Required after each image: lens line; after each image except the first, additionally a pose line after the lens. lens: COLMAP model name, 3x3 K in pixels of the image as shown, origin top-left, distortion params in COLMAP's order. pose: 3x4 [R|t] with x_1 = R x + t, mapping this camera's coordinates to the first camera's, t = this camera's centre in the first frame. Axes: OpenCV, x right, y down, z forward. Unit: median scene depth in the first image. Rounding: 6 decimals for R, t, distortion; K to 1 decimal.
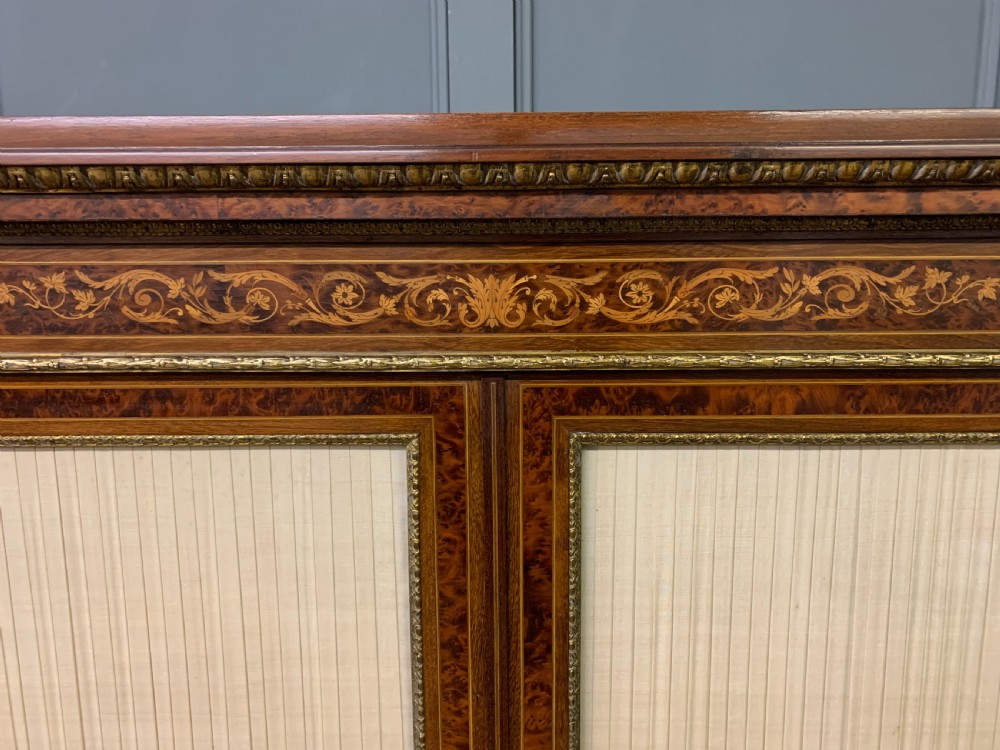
lens RADIAL K [[725.8, 0, 500.8], [0, 725.8, 379.1], [0, 0, 1]] dist [0.080356, -0.138845]
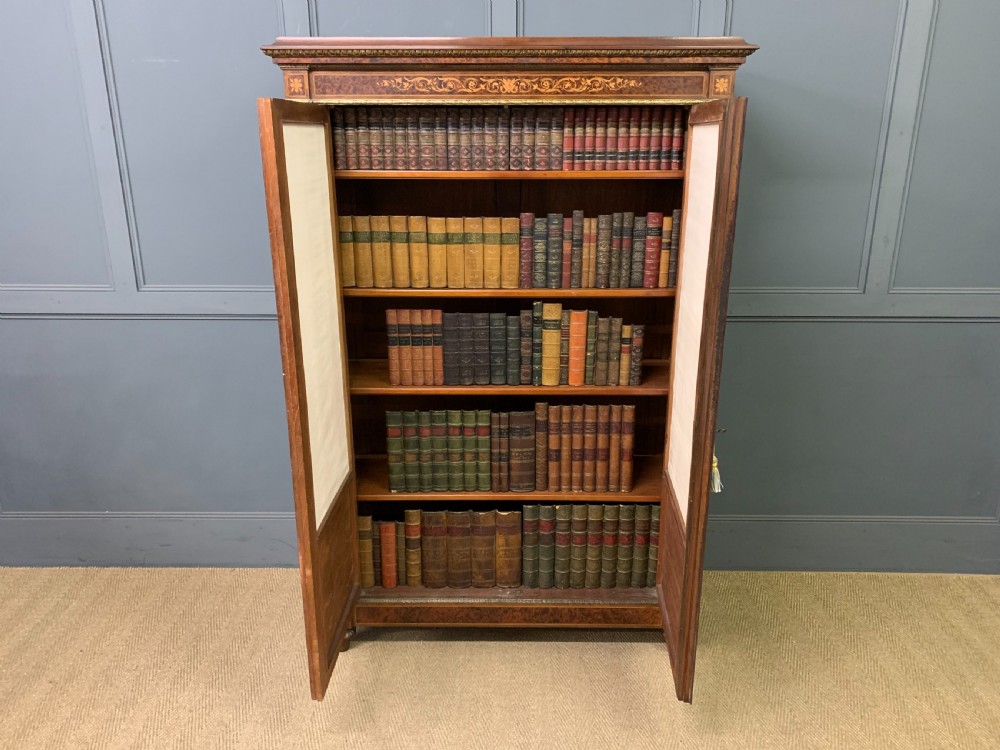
lens RADIAL K [[761.2, 0, 499.6], [0, 761.2, 385.6], [0, 0, 1]] dist [0.075783, -0.158354]
pose [[0.999958, 0.004365, 0.008043, -0.089356], [-0.005542, 0.988261, 0.152671, 0.864760], [-0.007282, -0.152710, 0.988244, -3.364582]]
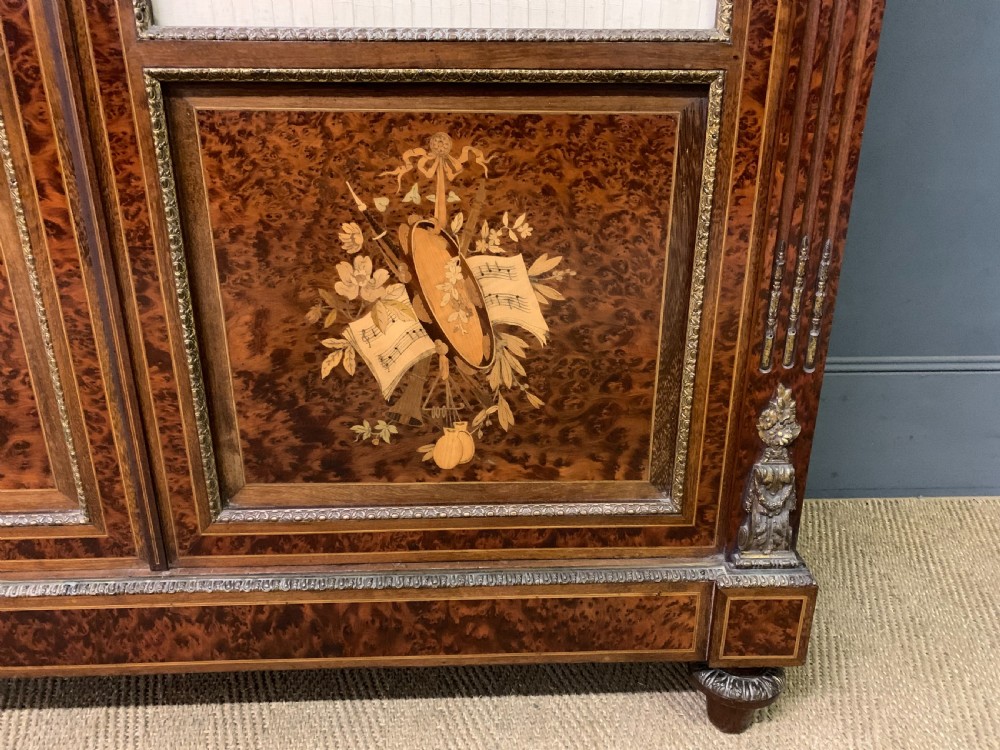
lens RADIAL K [[763.0, 0, 493.0], [0, 763.0, 371.6], [0, 0, 1]] dist [0.097469, -0.167253]
pose [[0.998738, -0.009877, 0.049235, 0.578336], [-0.000521, 0.978376, 0.206833, 2.381472], [-0.050214, -0.206597, 0.977137, 0.117789]]
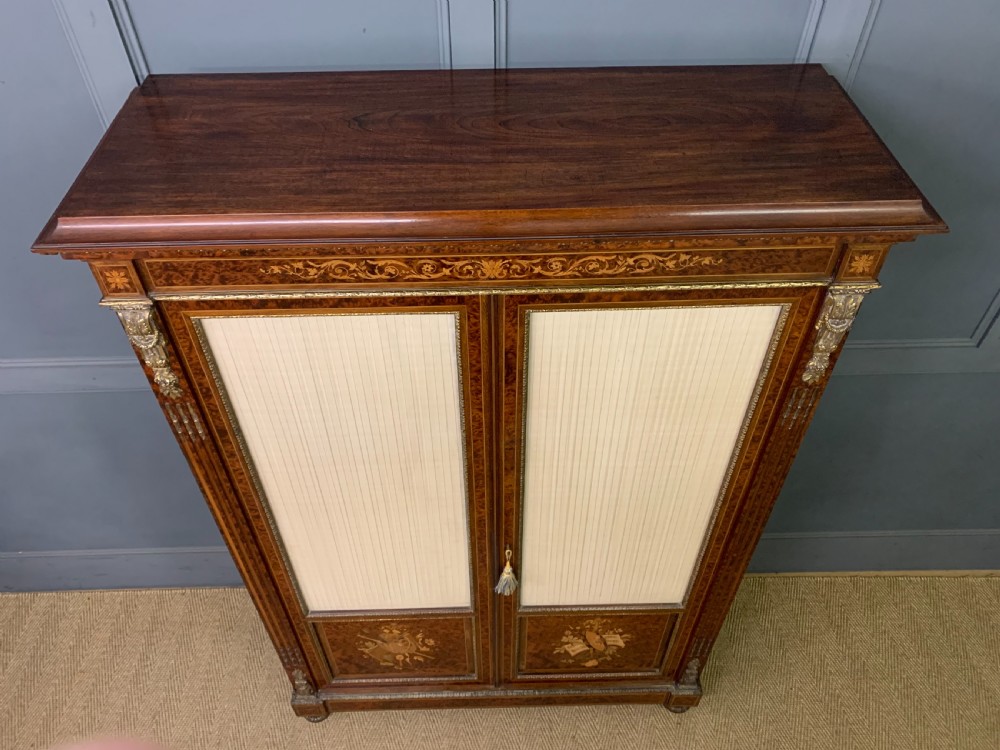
lens RADIAL K [[763.5, 0, 490.1], [0, 763.5, 373.9], [0, 0, 1]] dist [0.117232, -0.259746]
pose [[0.999331, -0.027841, 0.023718, -0.084190], [0.008137, 0.801478, 0.597969, -1.278676], [-0.035657, -0.597376, 0.801168, -1.120946]]
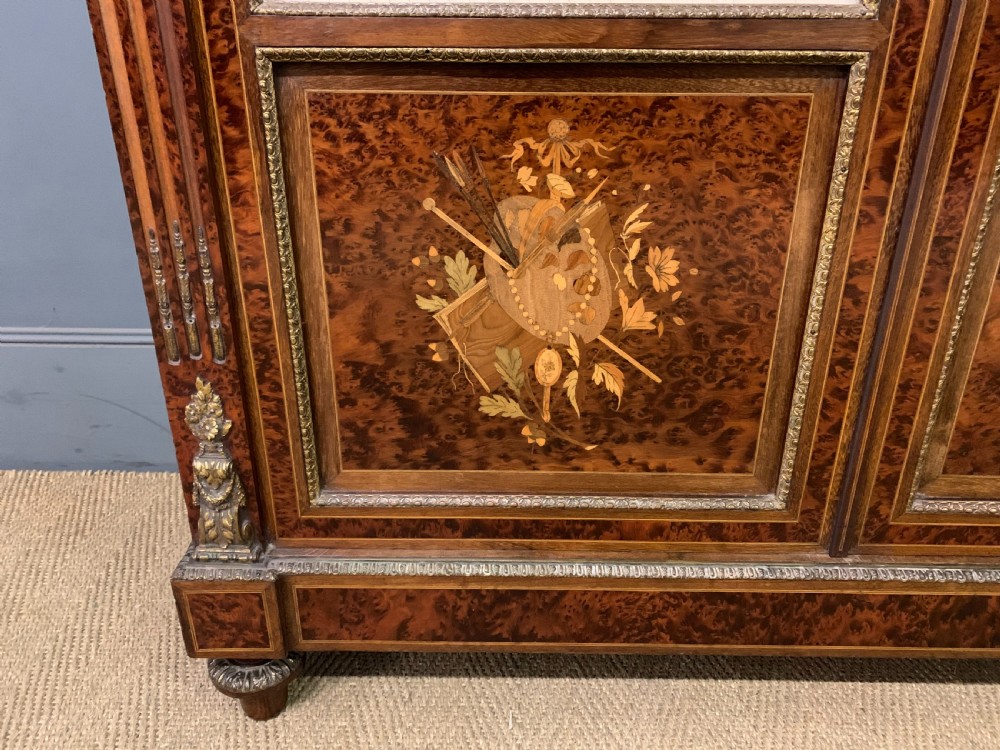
lens RADIAL K [[757.1, 0, 501.4], [0, 757.1, 363.6], [0, 0, 1]] dist [0.068981, -0.074450]
pose [[0.999882, 0.008295, 0.012919, -0.641782], [-0.011378, 0.965321, 0.260820, 2.328485], [-0.010307, -0.260936, 0.965301, 0.201955]]
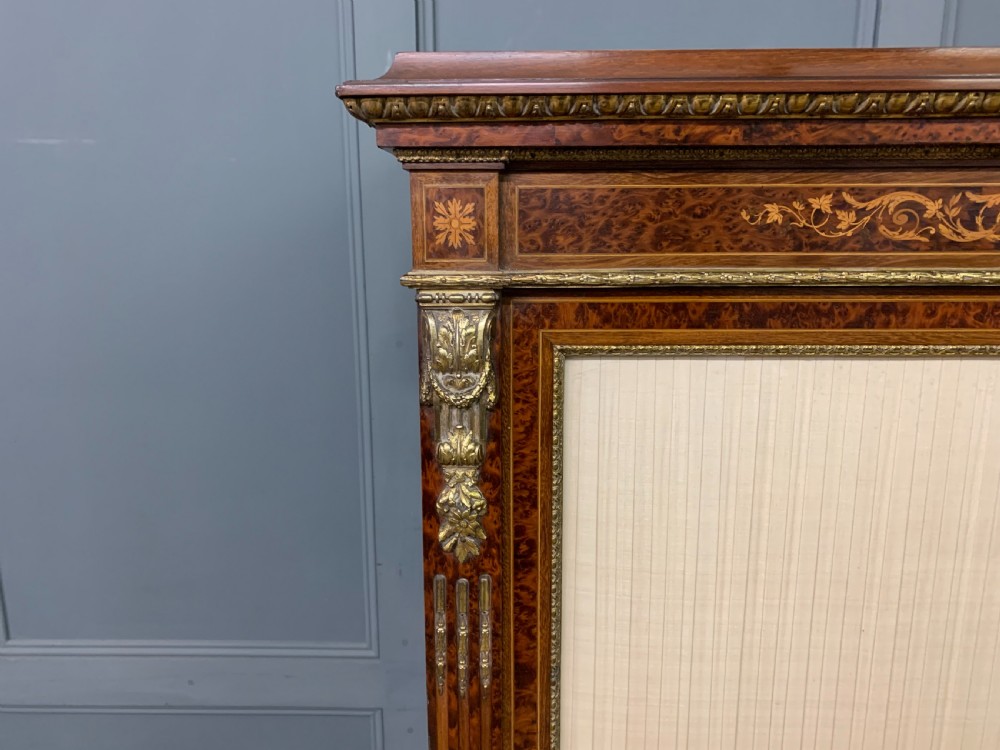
lens RADIAL K [[805.0, 0, 503.4], [0, 805.0, 393.8], [0, 0, 1]] dist [0.083185, -0.101054]
pose [[0.999976, 0.006495, 0.002338, -1.090252], [-0.006638, 0.997704, 0.067406, 0.074720], [-0.001895, -0.067420, 0.997723, -0.241454]]
